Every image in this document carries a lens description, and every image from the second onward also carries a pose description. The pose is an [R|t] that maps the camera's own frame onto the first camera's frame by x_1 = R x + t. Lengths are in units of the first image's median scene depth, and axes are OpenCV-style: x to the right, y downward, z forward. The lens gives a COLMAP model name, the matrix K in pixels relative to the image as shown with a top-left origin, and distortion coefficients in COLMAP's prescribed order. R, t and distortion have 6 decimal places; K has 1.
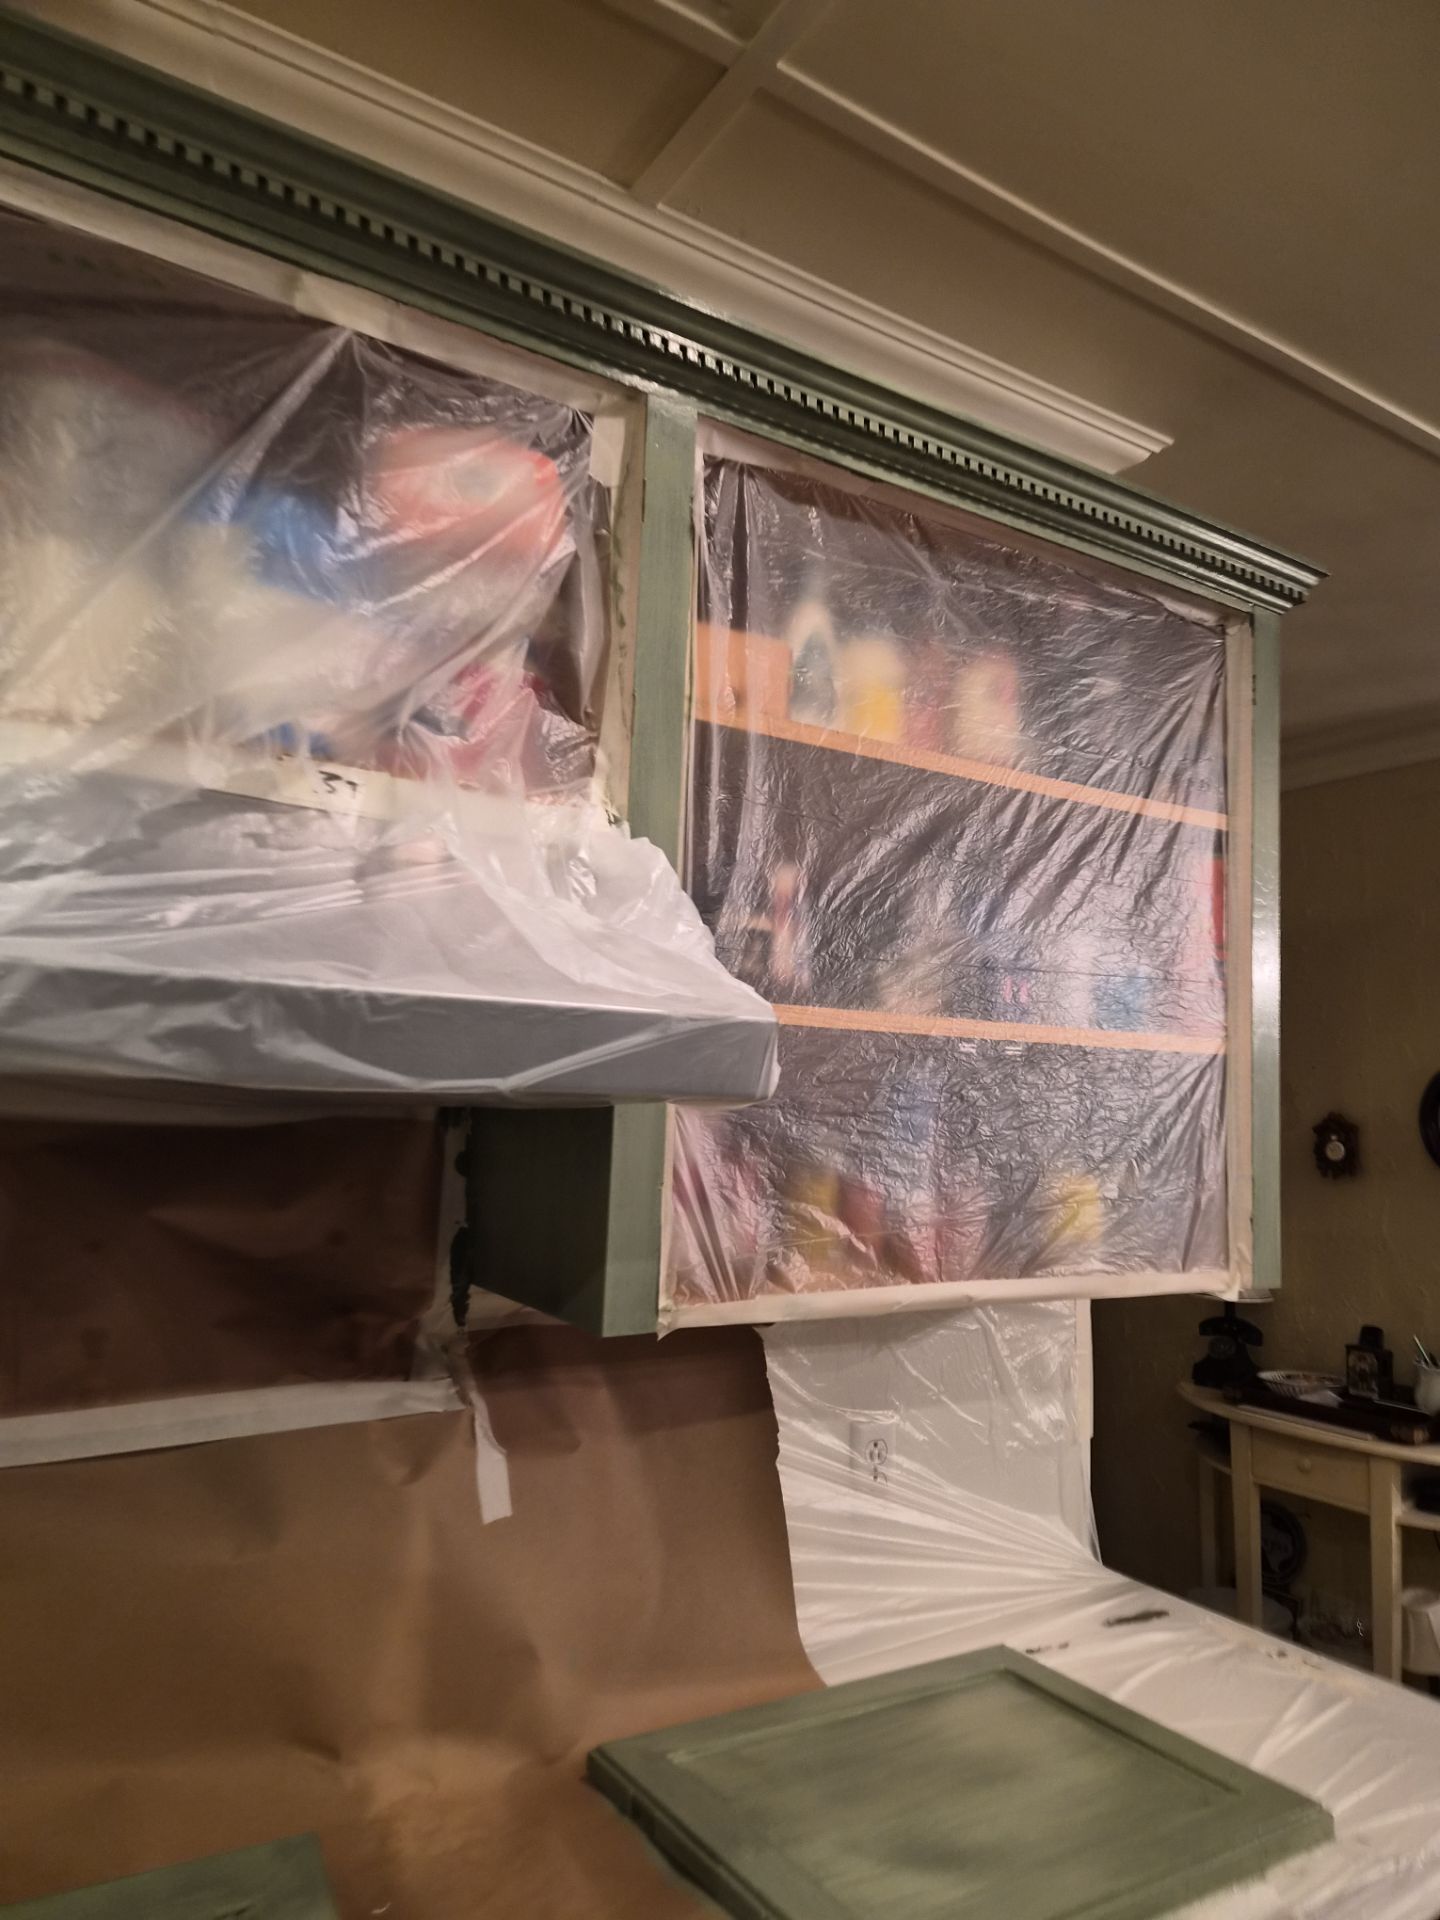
lens RADIAL K [[1285.4, 0, 709.3], [0, 1285.4, 966.0], [0, 0, 1]] dist [0.052626, -0.040538]
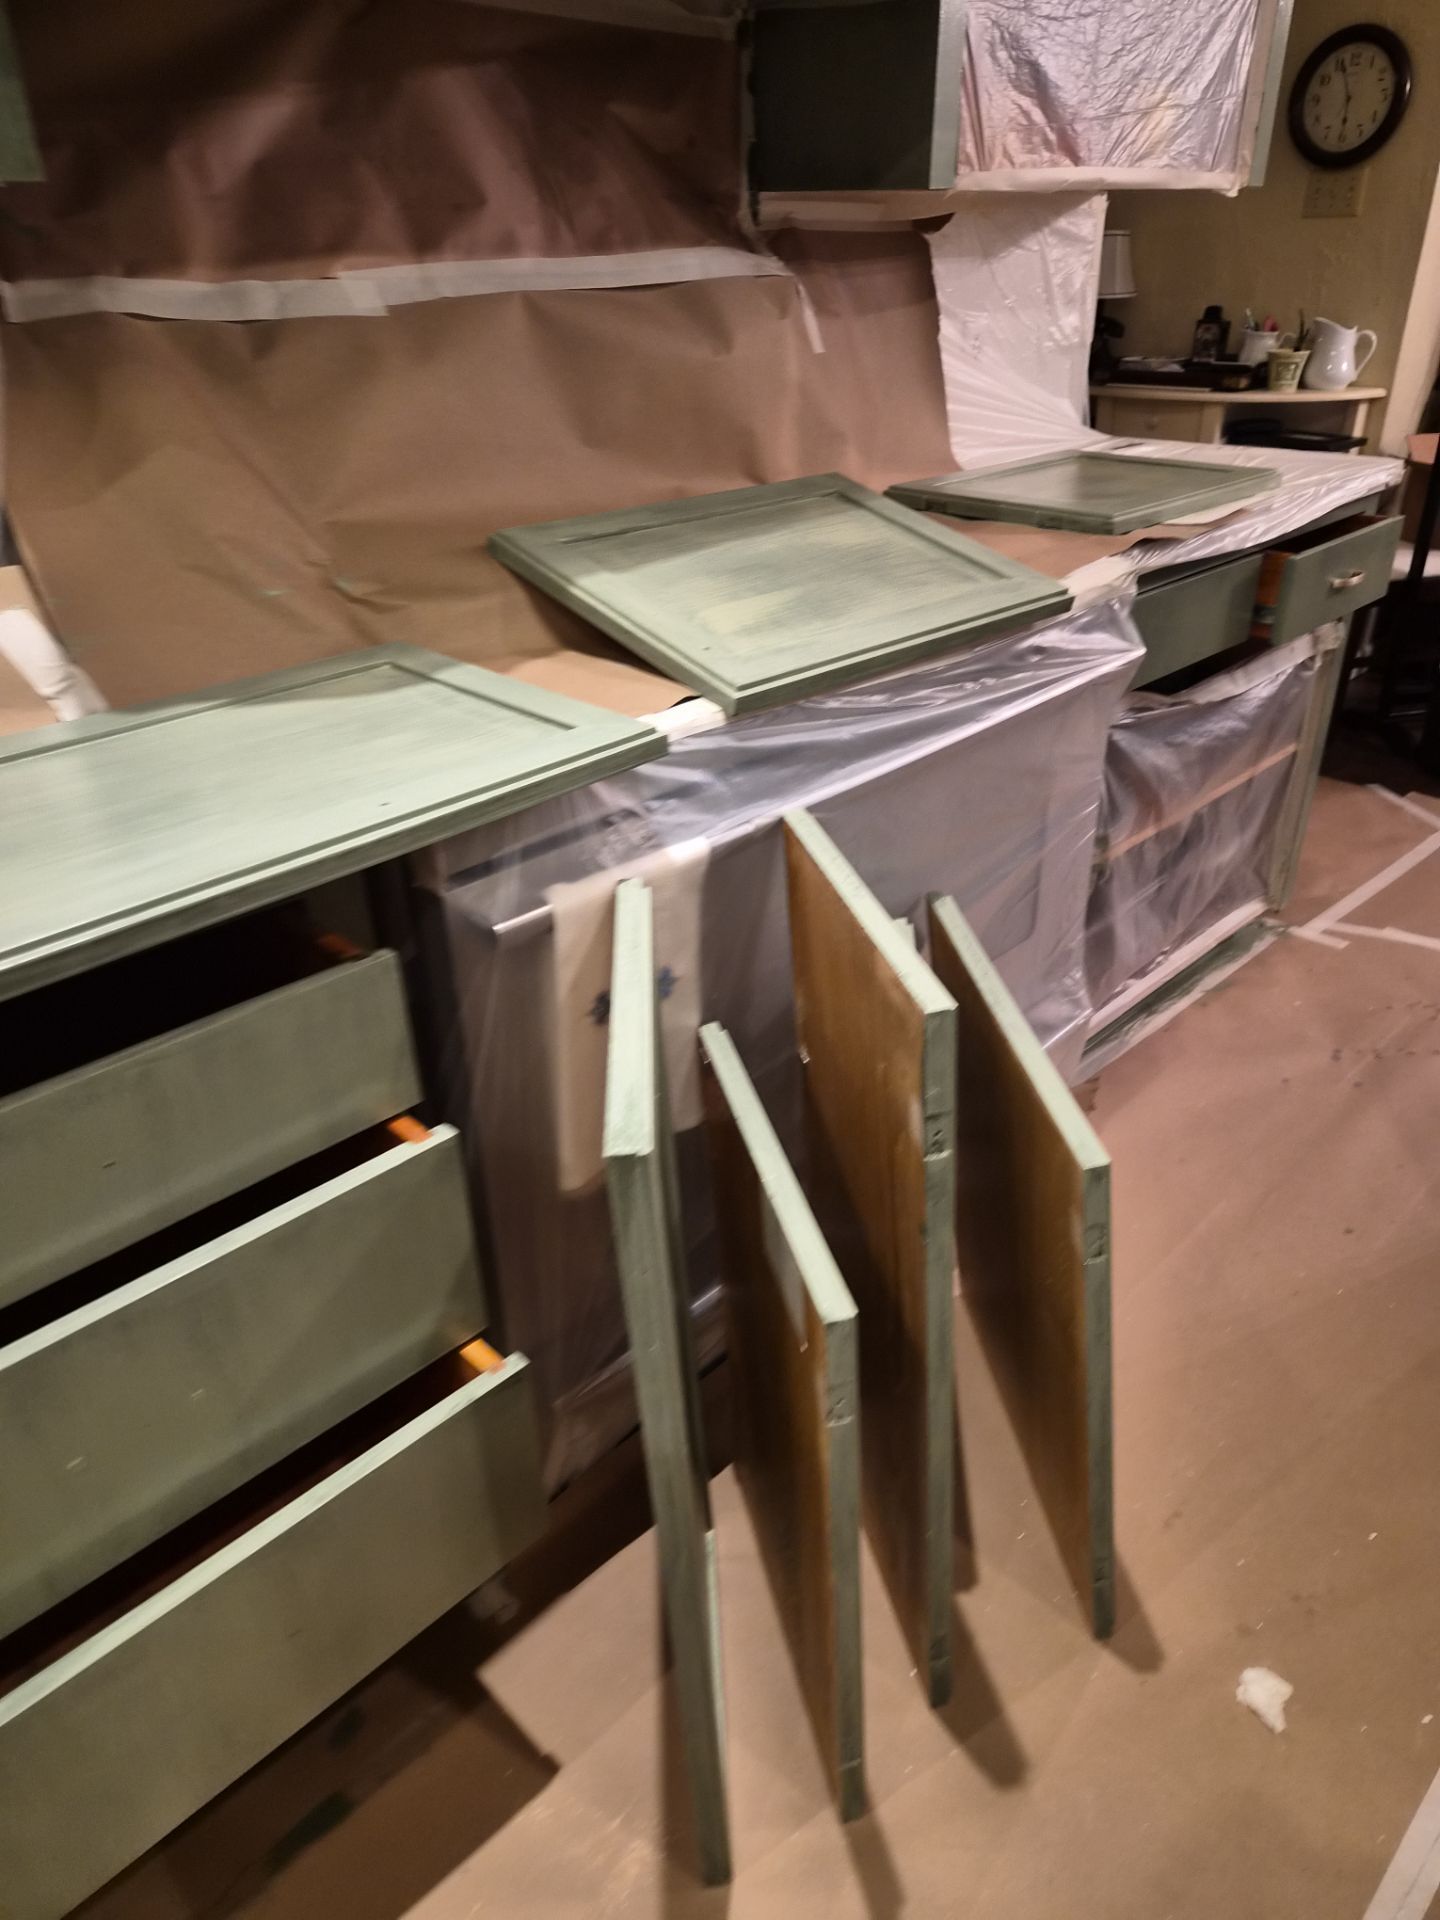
lens RADIAL K [[1285.4, 0, 738.5], [0, 1285.4, 975.8], [0, 0, 1]] dist [0.052626, -0.040538]
pose [[0.971834, -0.158068, 0.174792, -0.452727], [0.024125, 0.804532, 0.593419, 0.075240], [-0.234426, -0.572488, 0.785685, -0.427497]]
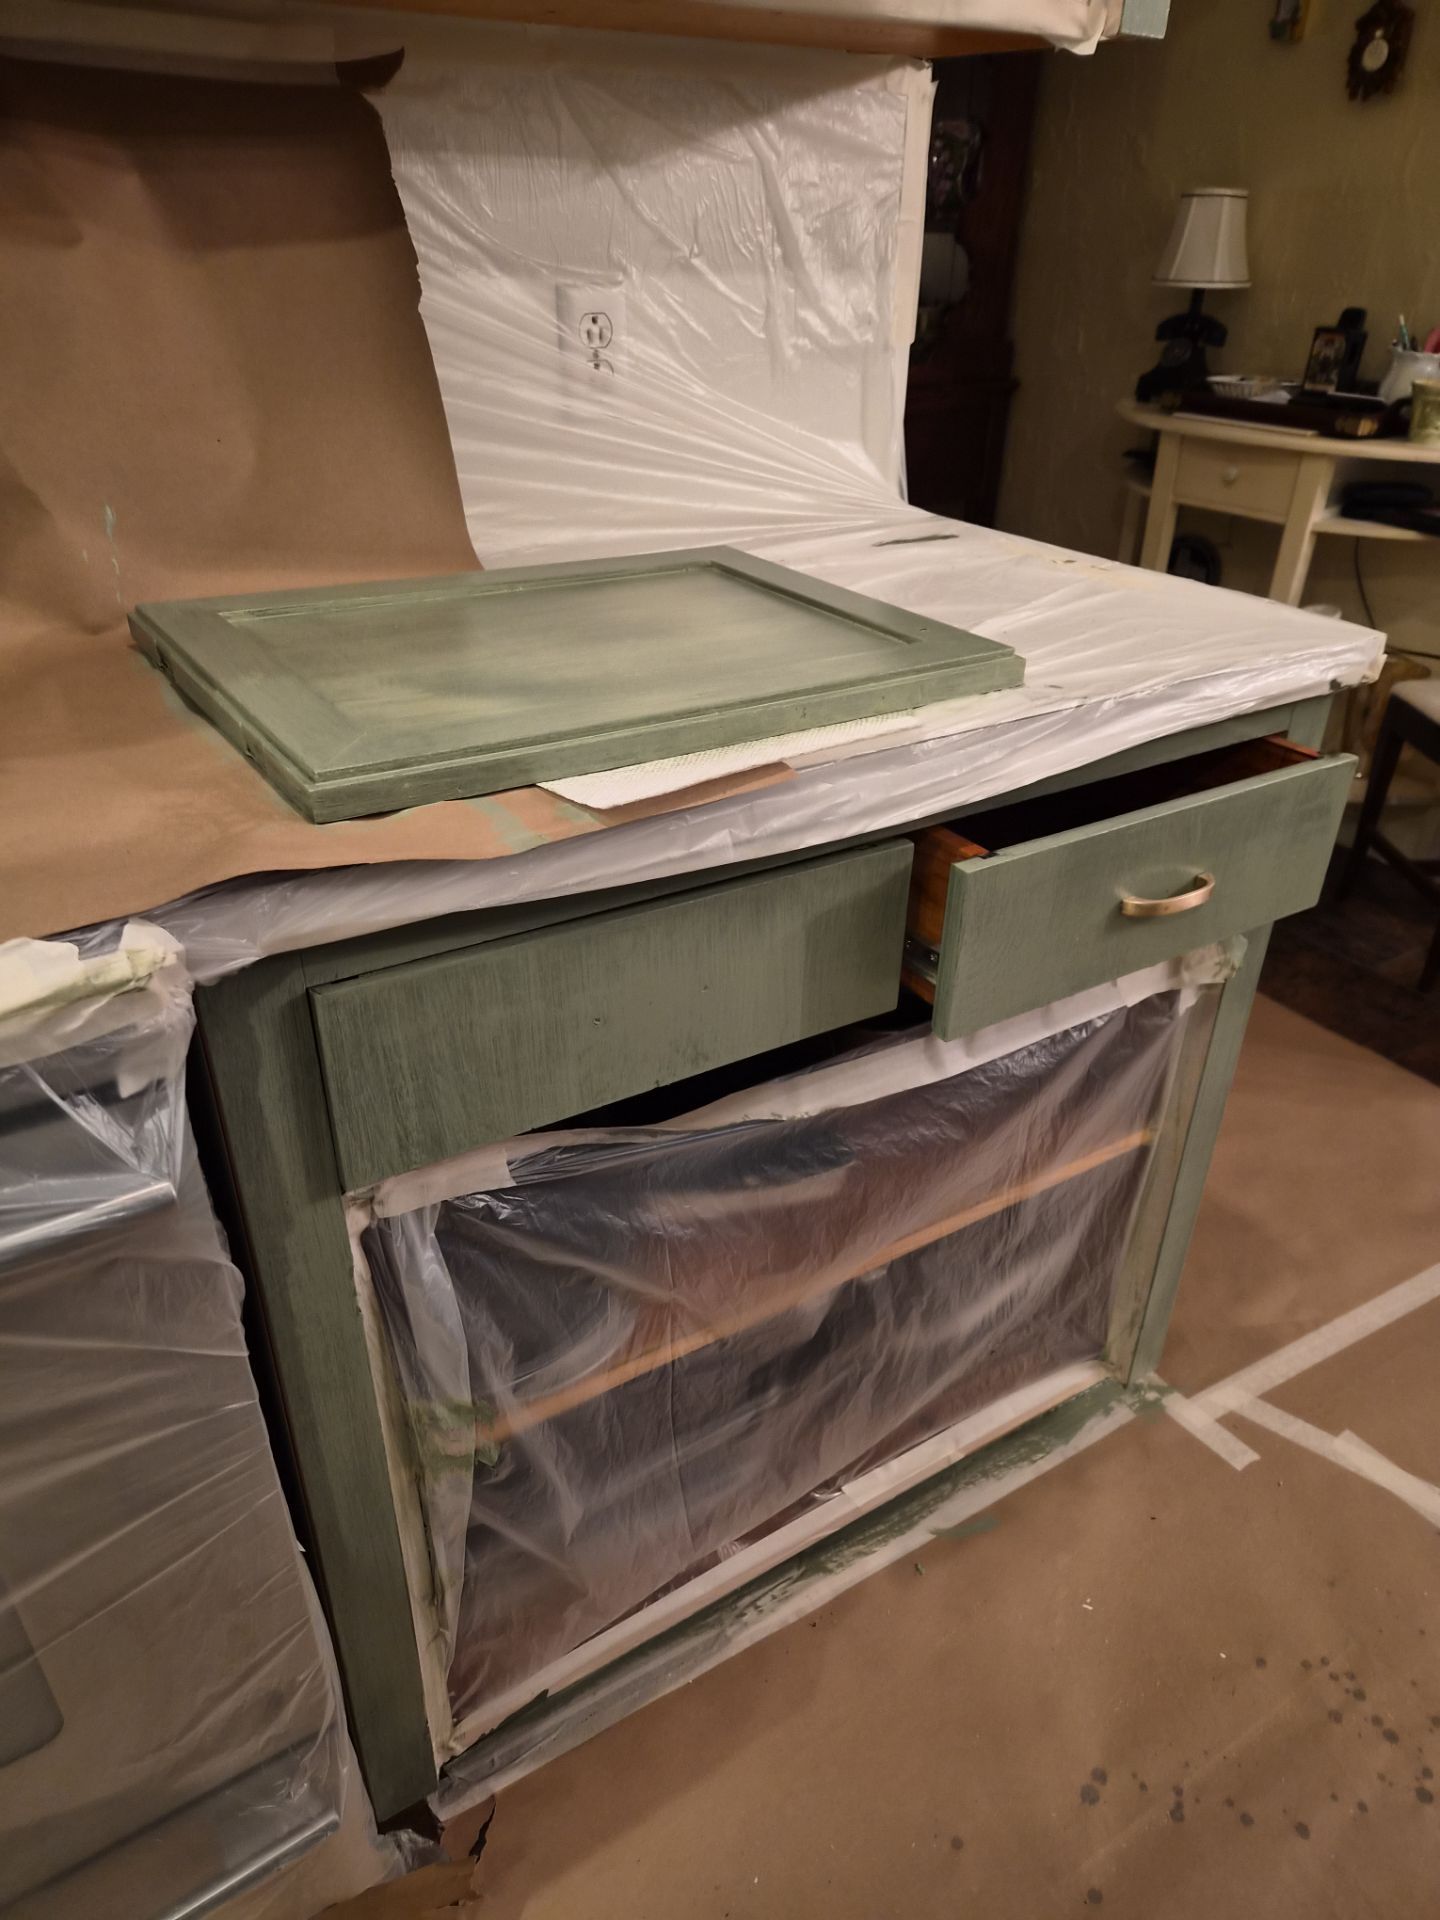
lens RADIAL K [[1285.4, 0, 739.4], [0, 1285.4, 989.3], [0, 0, 1]] dist [0.052626, -0.040538]
pose [[0.999829, -0.017463, 0.006063, 0.188220], [0.010244, 0.796449, 0.604619, 0.208664], [-0.015387, -0.604454, 0.796491, 0.147413]]
